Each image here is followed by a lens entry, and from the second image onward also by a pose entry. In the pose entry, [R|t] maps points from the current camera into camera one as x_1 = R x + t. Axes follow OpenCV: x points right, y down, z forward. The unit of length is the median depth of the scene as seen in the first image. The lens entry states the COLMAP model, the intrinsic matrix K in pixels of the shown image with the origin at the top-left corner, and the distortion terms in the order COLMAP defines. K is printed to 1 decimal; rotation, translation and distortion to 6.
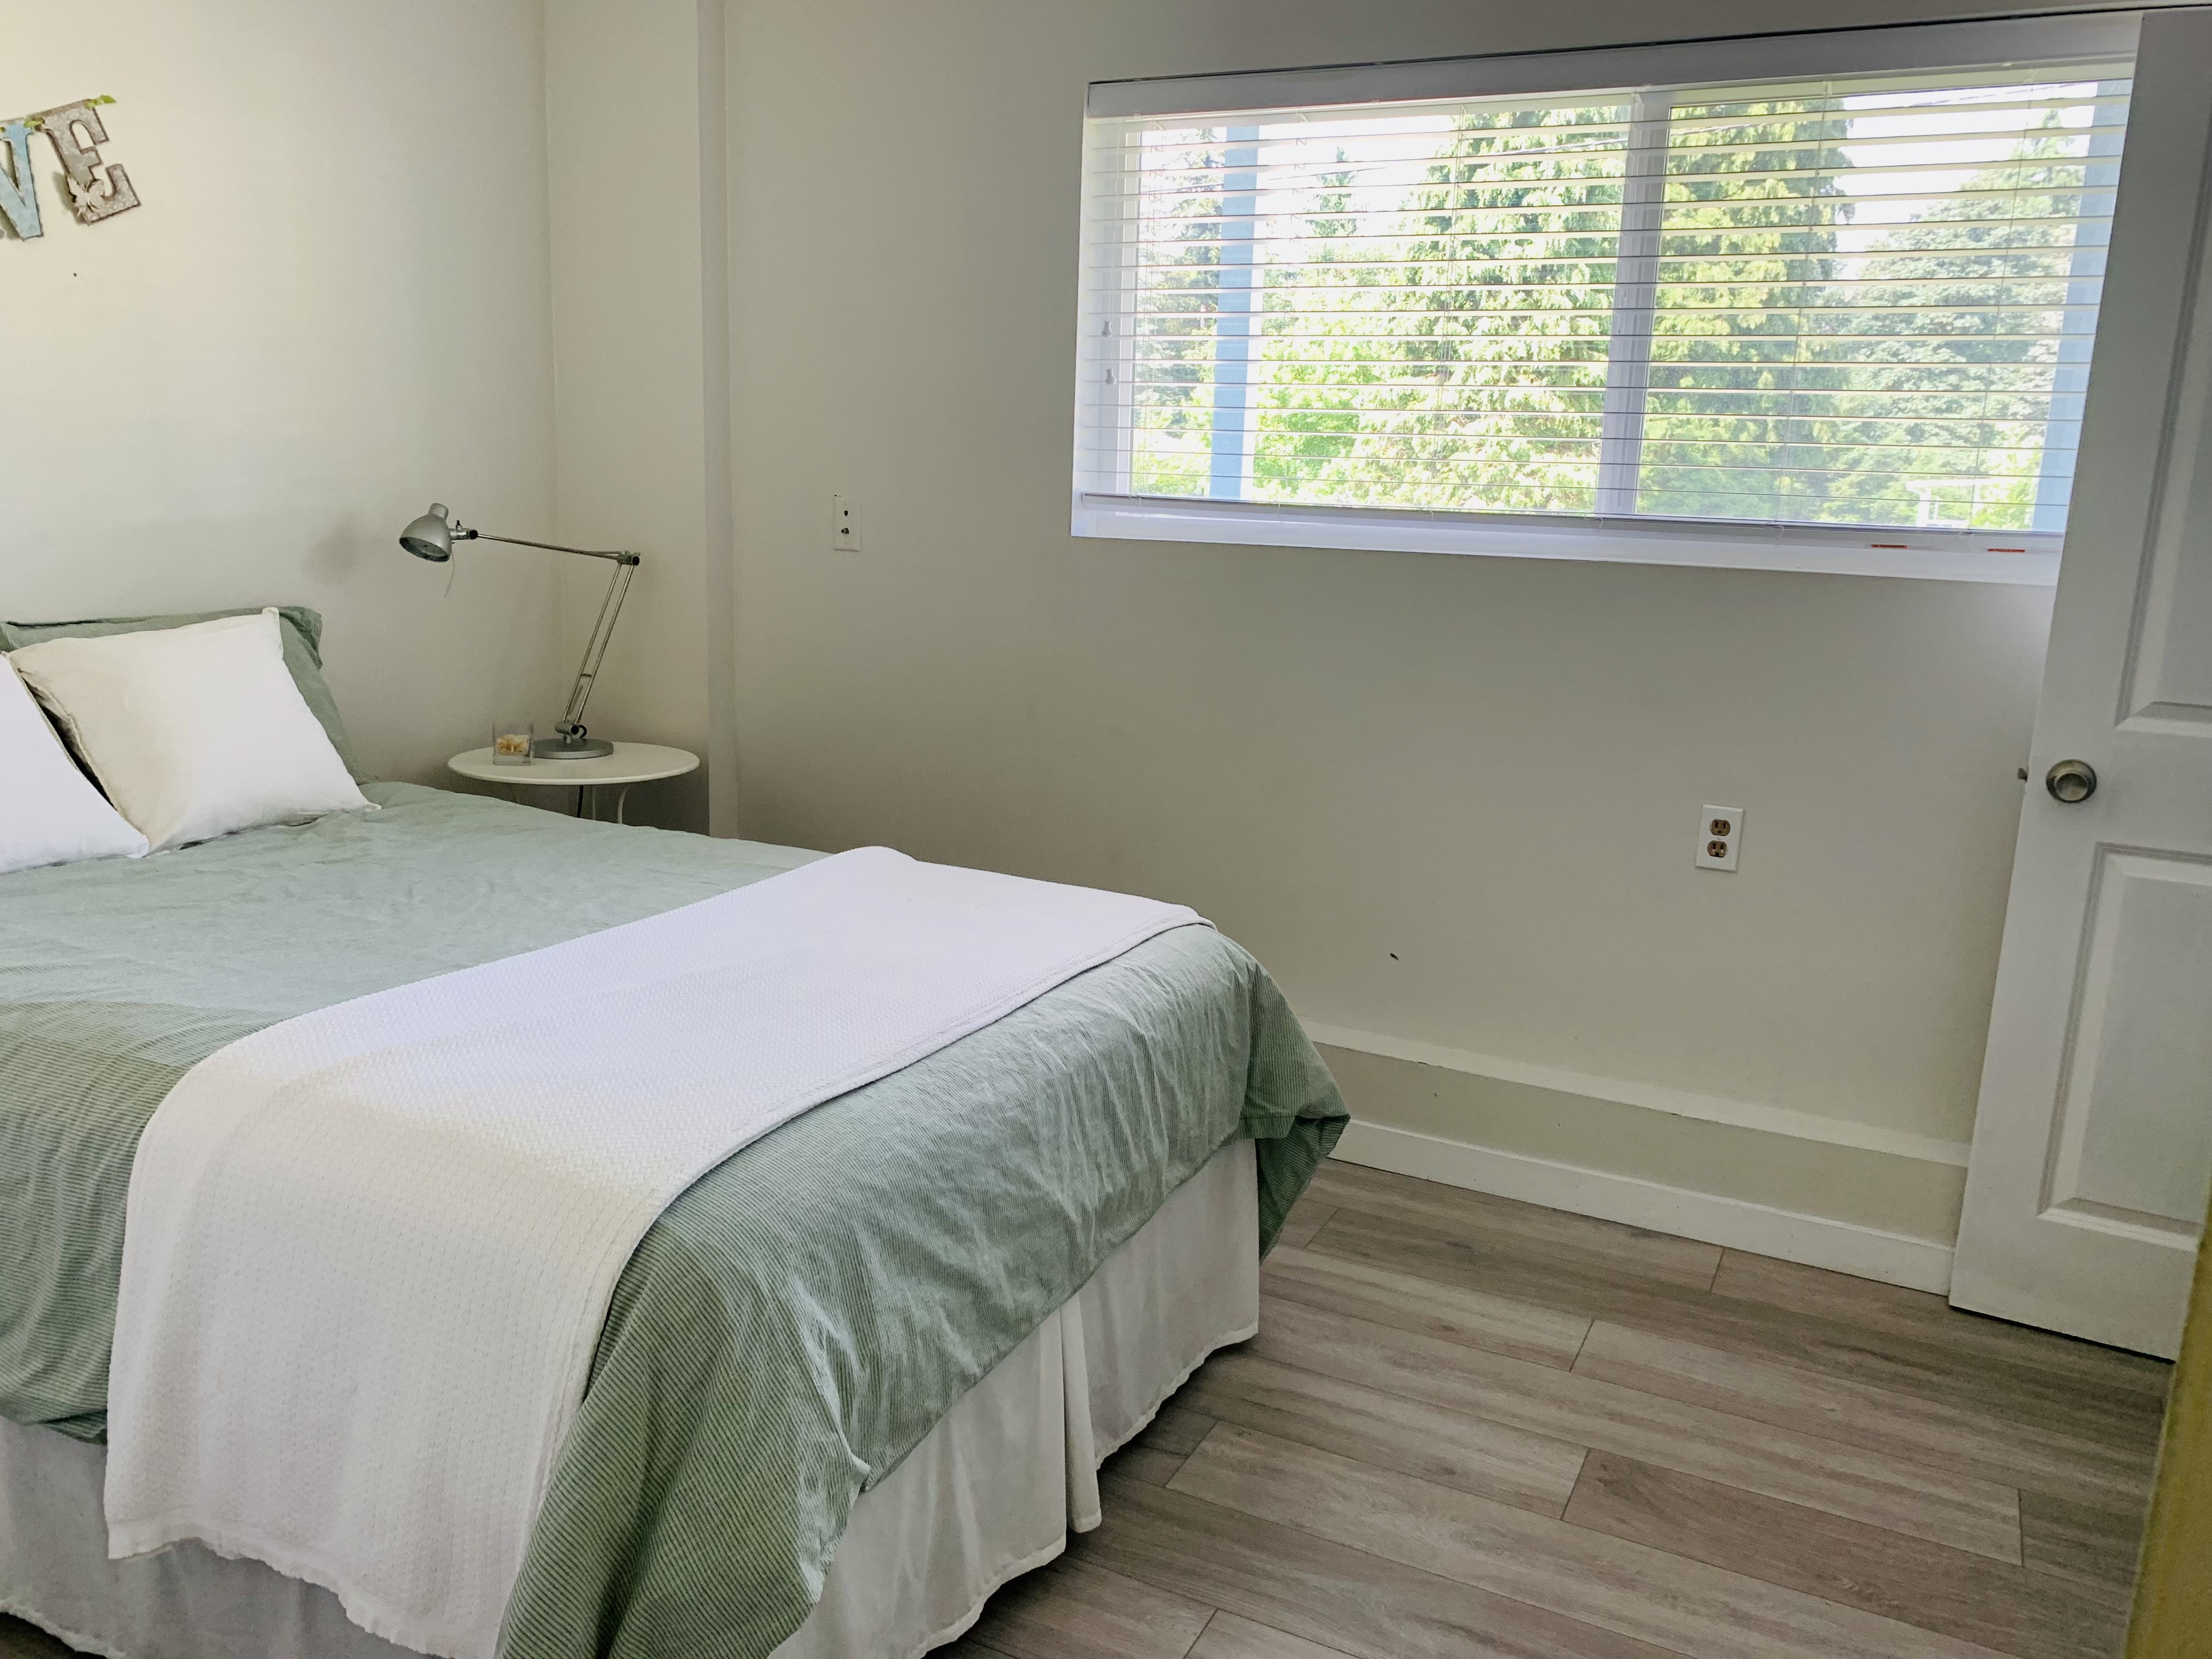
lens RADIAL K [[1708.5, 0, 1114.0], [0, 1708.5, 811.1], [0, 0, 1]] dist [0.005097, -0.002691]
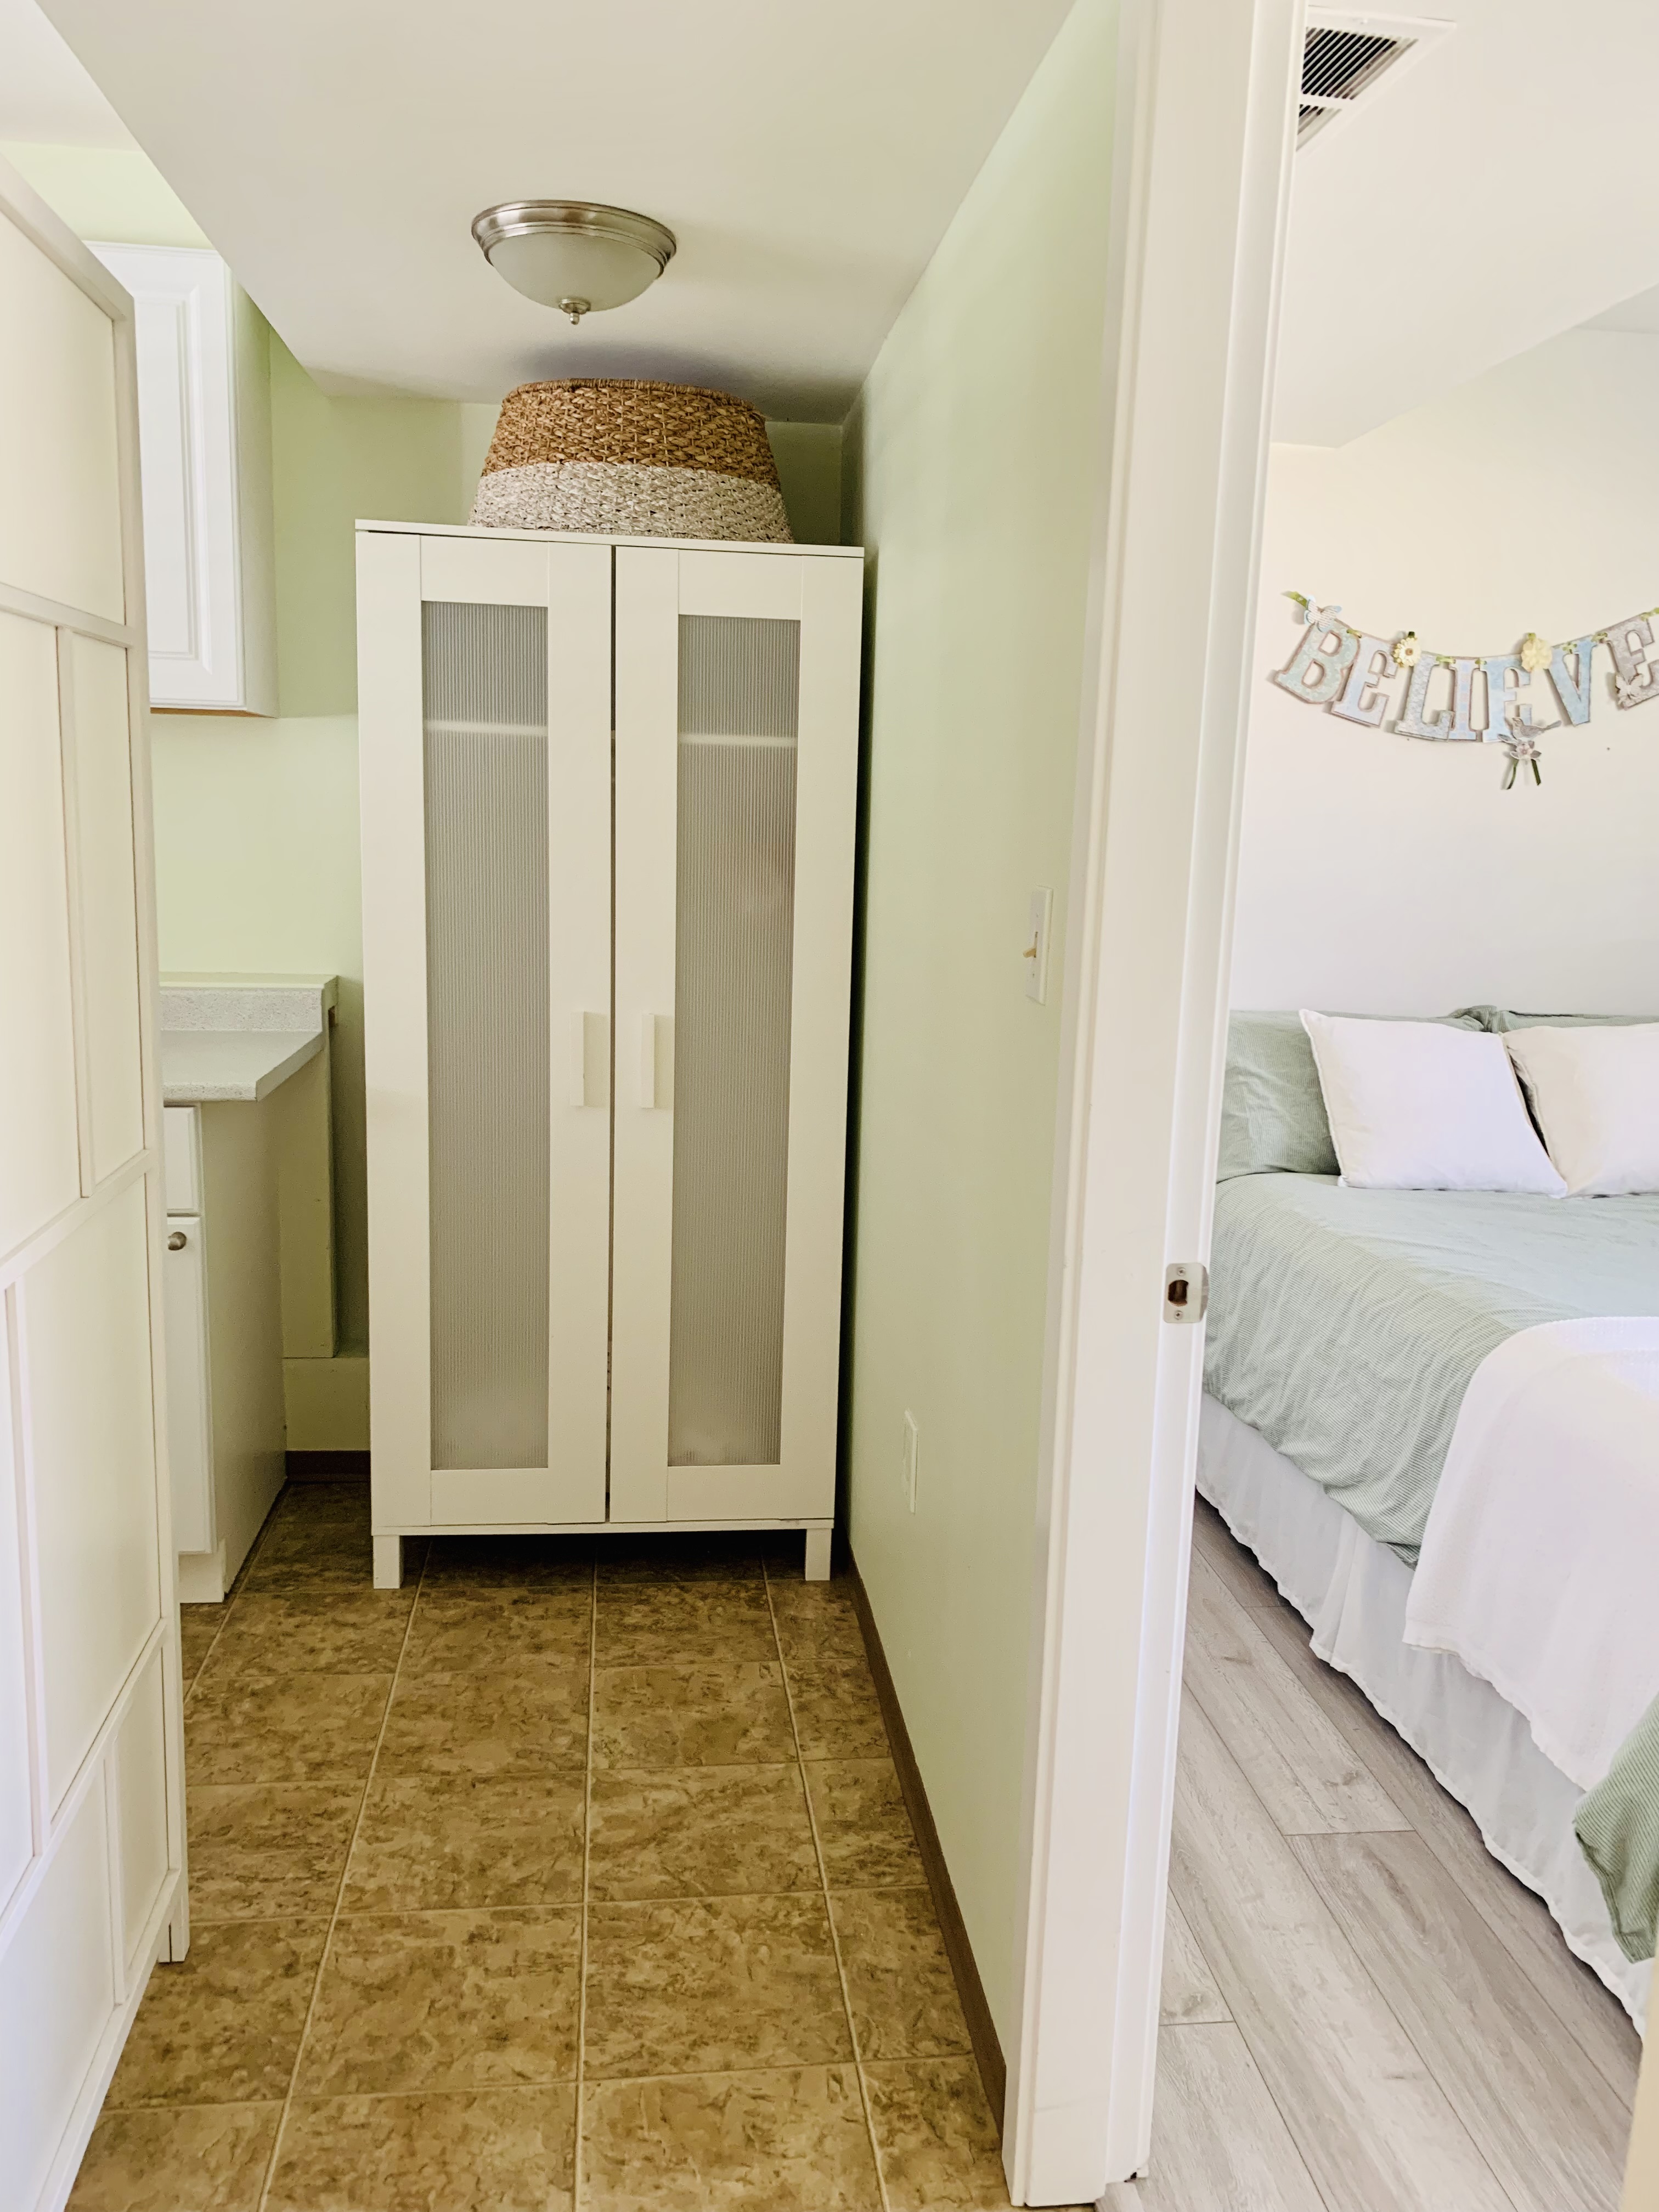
lens RADIAL K [[1696.0, 0, 829.5], [0, 1696.0, 1106.0], [0, 0, 1]] dist [0.025740, -0.007644]
pose [[0.542457, 0.124037, -0.830876, 0.274874], [-0.178592, 0.983459, 0.030218, 0.026158], [0.820881, 0.131996, 0.555636, -0.249419]]
